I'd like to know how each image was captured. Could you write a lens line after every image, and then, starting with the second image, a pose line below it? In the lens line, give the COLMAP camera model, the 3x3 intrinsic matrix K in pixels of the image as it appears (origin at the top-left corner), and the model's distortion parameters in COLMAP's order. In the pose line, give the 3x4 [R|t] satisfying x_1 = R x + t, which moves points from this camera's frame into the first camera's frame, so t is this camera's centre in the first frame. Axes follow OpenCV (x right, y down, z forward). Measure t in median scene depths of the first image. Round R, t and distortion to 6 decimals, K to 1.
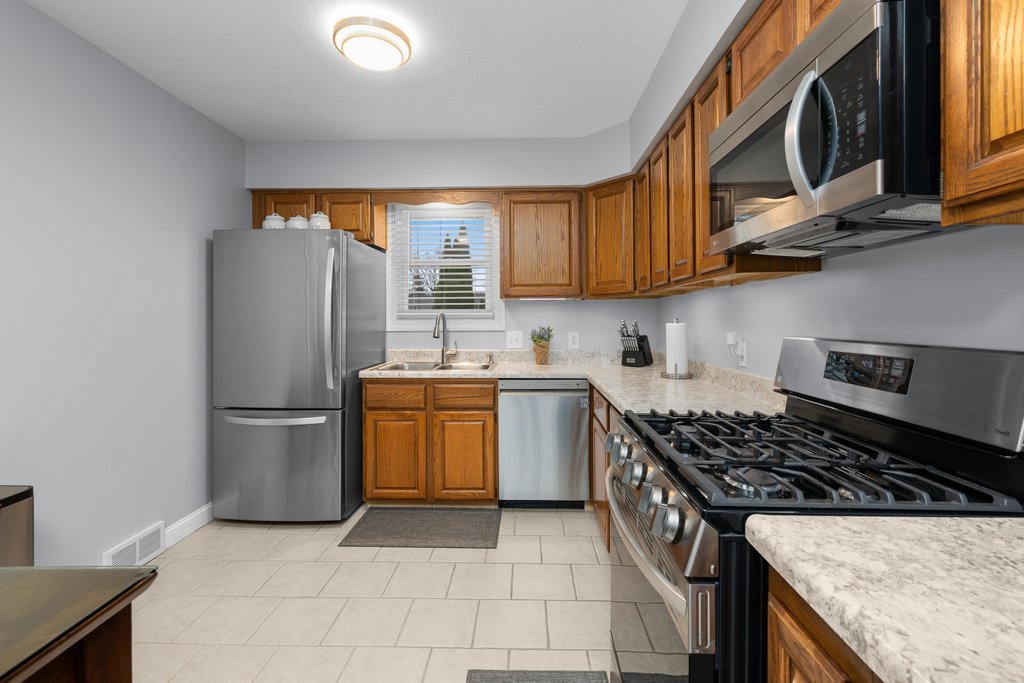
lens RADIAL K [[463.7, 0, 503.3], [0, 463.7, 317.4], [0, 0, 1]] dist [-0.000109, -0.000047]
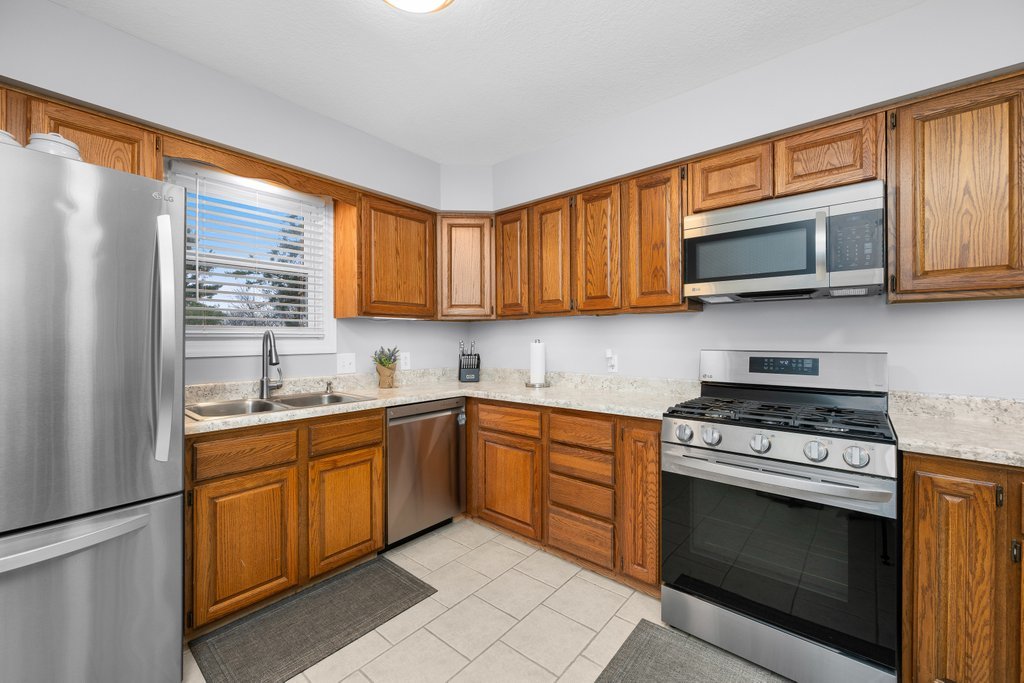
lens RADIAL K [[423.3, 0, 515.2], [0, 423.3, 335.2], [0, 0, 1]] dist [-0.000230, -0.000063]
pose [[0.601378, 0.008722, 0.798917, -0.480415], [-0.002899, 0.999958, -0.008735, 0.001691], [-0.798960, 0.002936, 0.601378, 0.305628]]
